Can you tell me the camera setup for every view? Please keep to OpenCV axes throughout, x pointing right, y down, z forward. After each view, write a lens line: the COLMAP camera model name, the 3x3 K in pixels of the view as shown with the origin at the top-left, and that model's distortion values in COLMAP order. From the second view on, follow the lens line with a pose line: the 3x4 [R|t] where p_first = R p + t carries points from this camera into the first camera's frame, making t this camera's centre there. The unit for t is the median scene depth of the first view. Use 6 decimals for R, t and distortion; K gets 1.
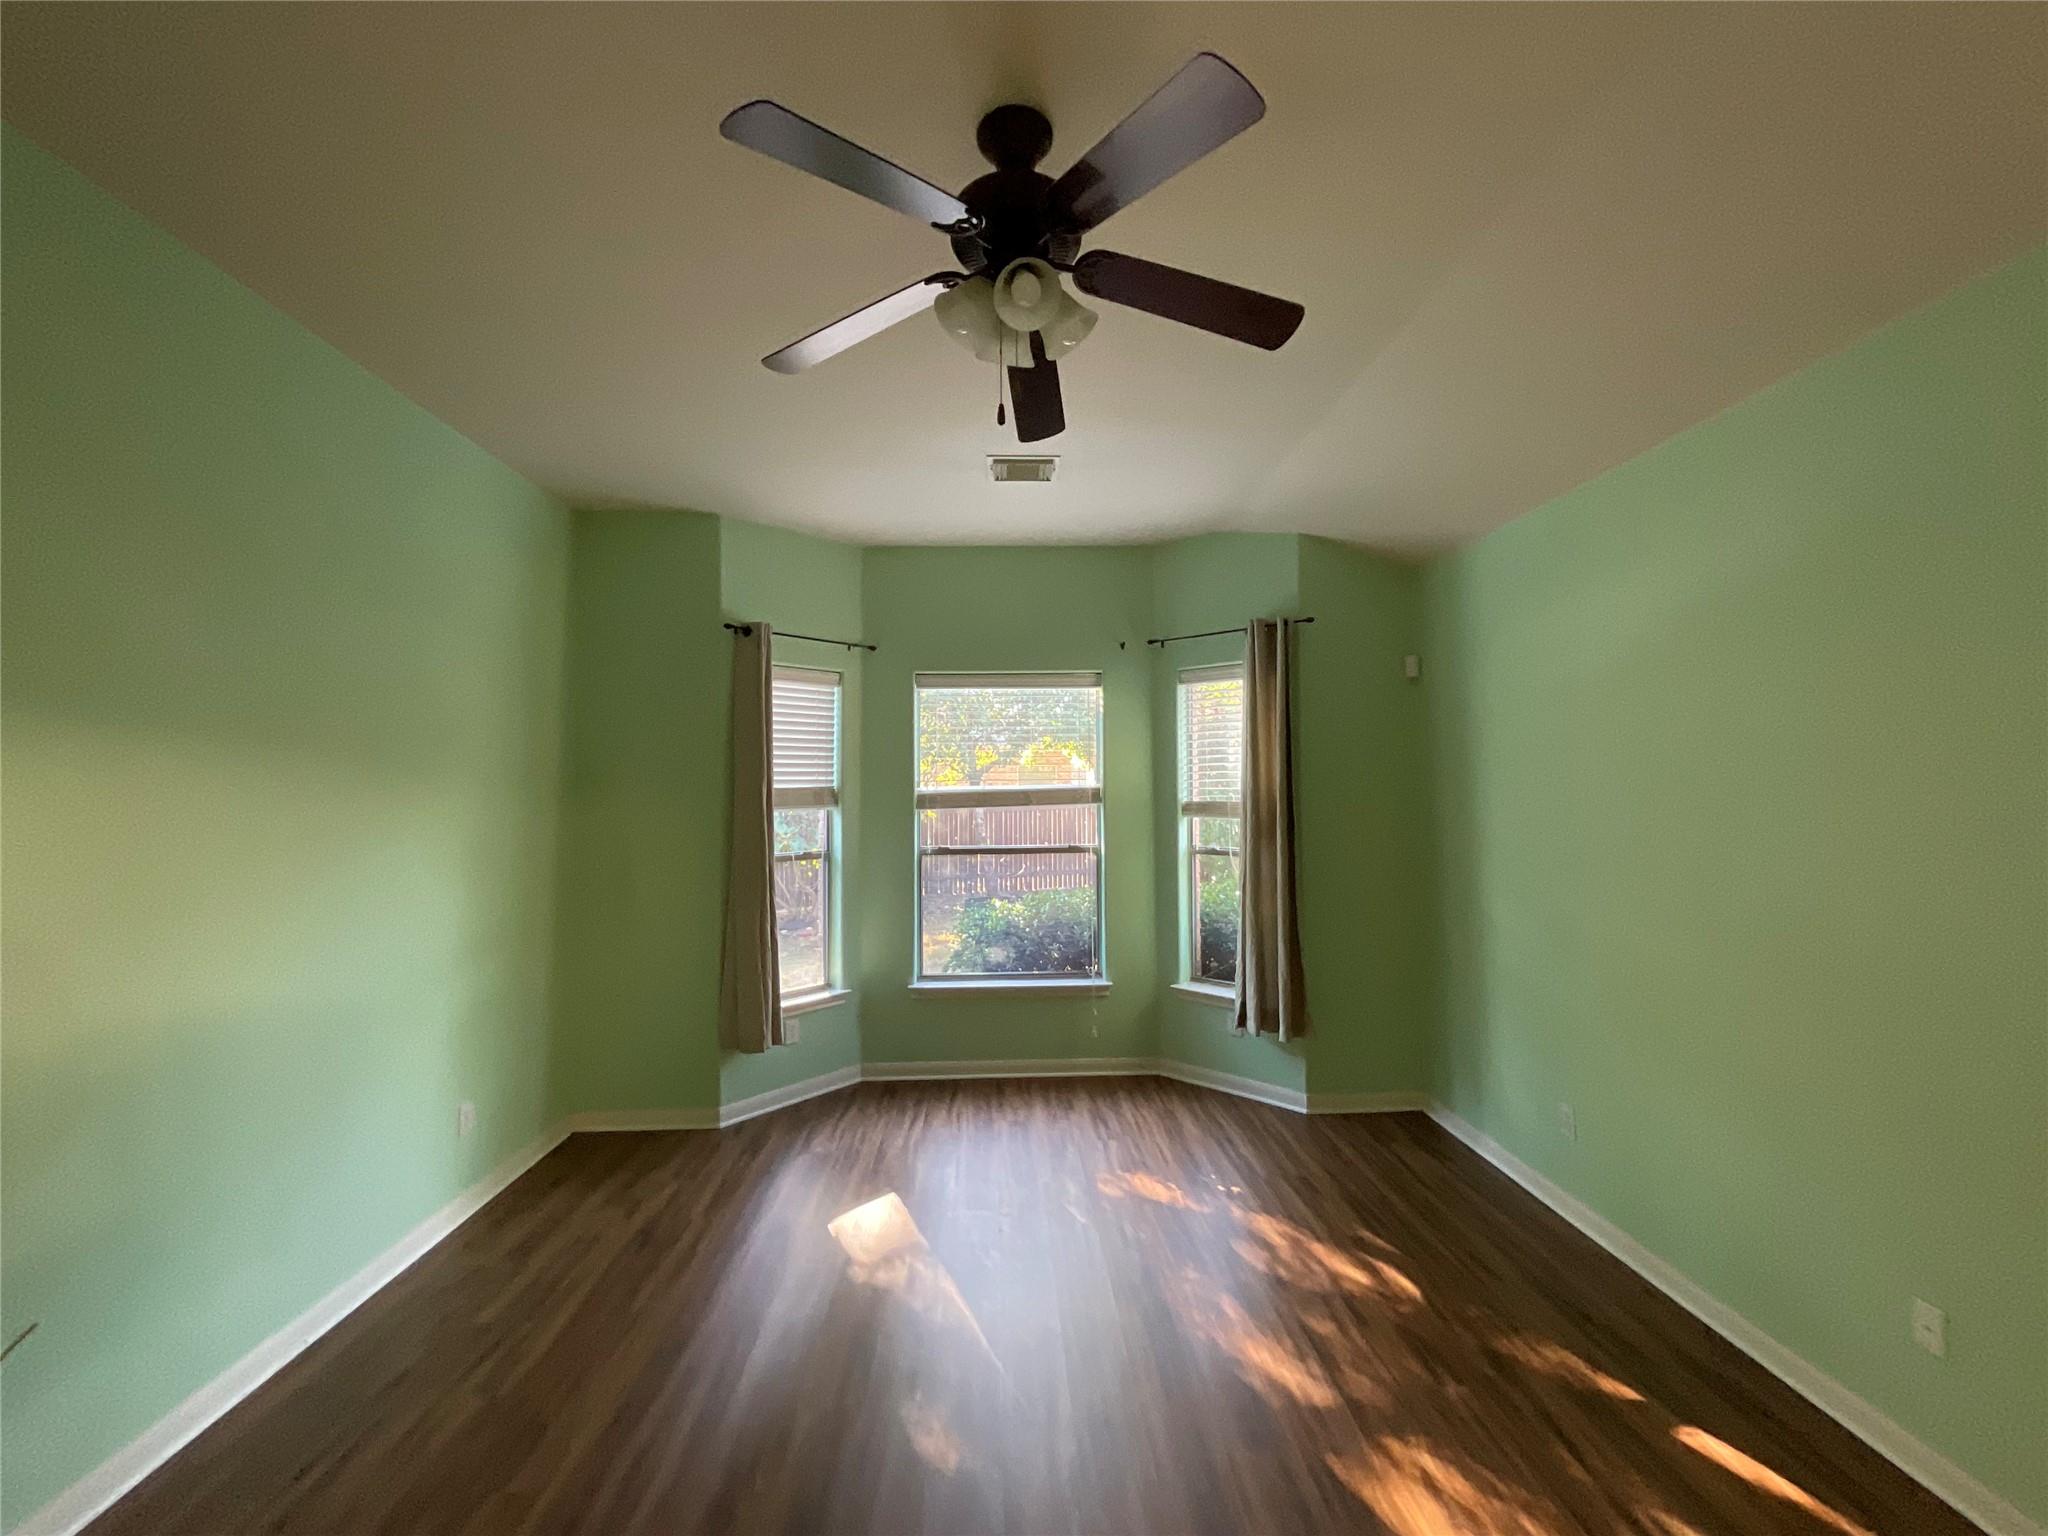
lens RADIAL K [[834.7, 0, 1024.0], [0, 834.7, 768.0], [0, 0, 1]] dist [0.000839, 0.000298]
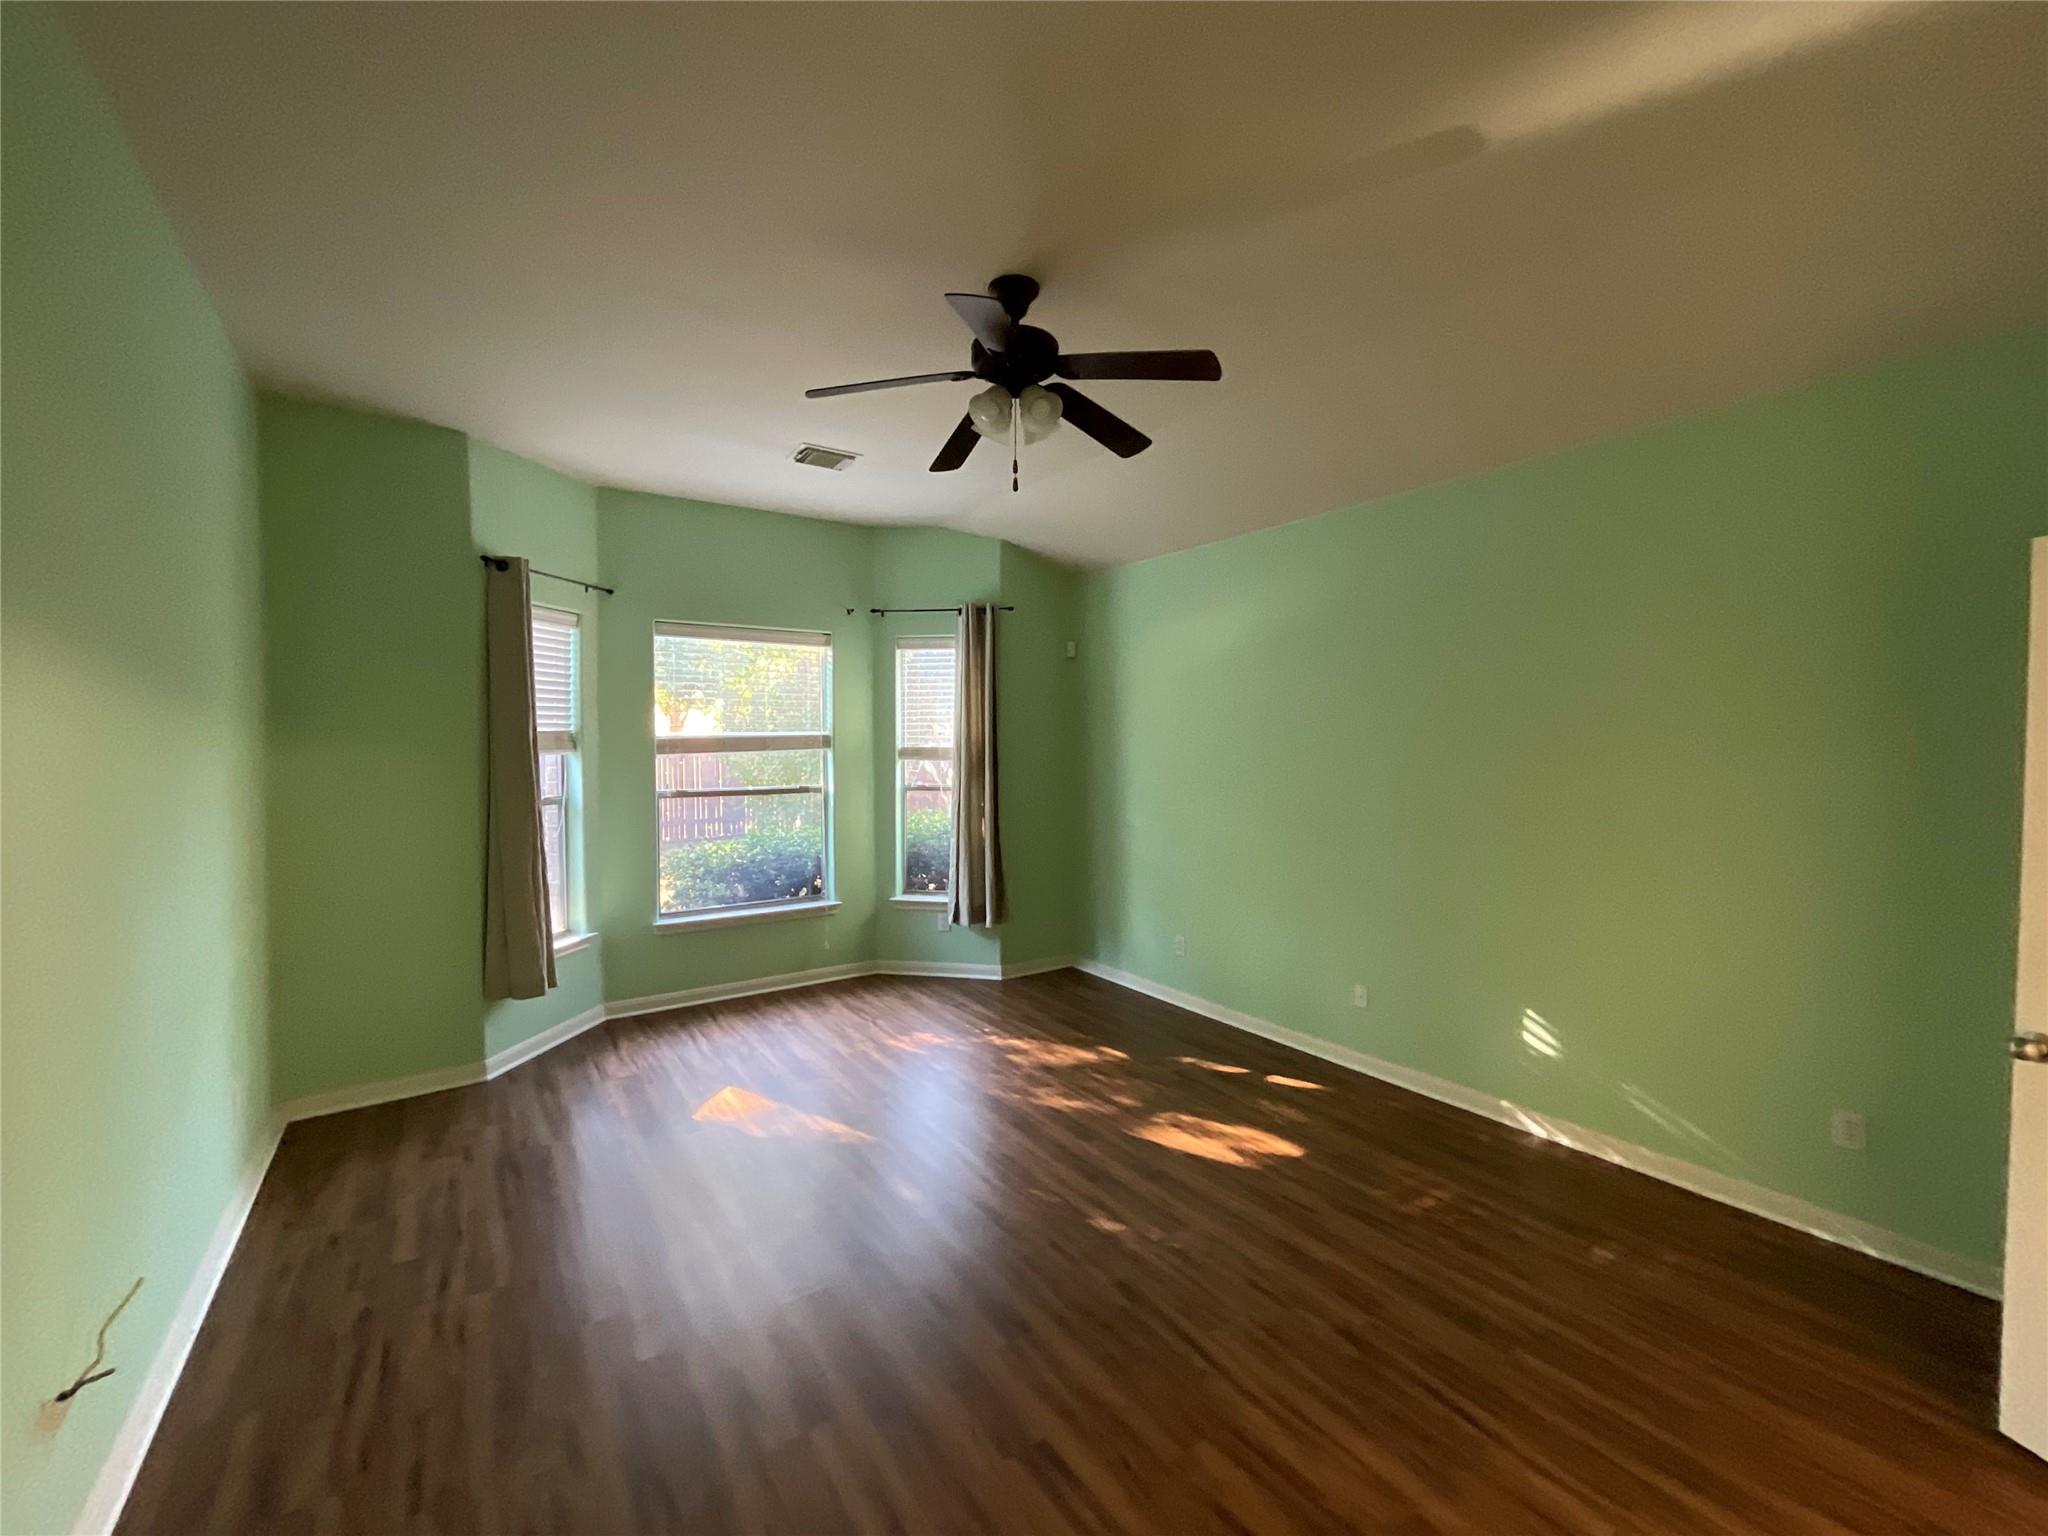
lens RADIAL K [[834.5, 0, 1024.0], [0, 834.5, 768.0], [0, 0, 1]] dist [-0.000572, 0.000219]
pose [[0.845644, -0.009157, 0.533668, -0.328948], [-0.022062, 0.998399, 0.052090, 0.003650], [-0.533291, -0.055824, 0.844088, -0.124663]]
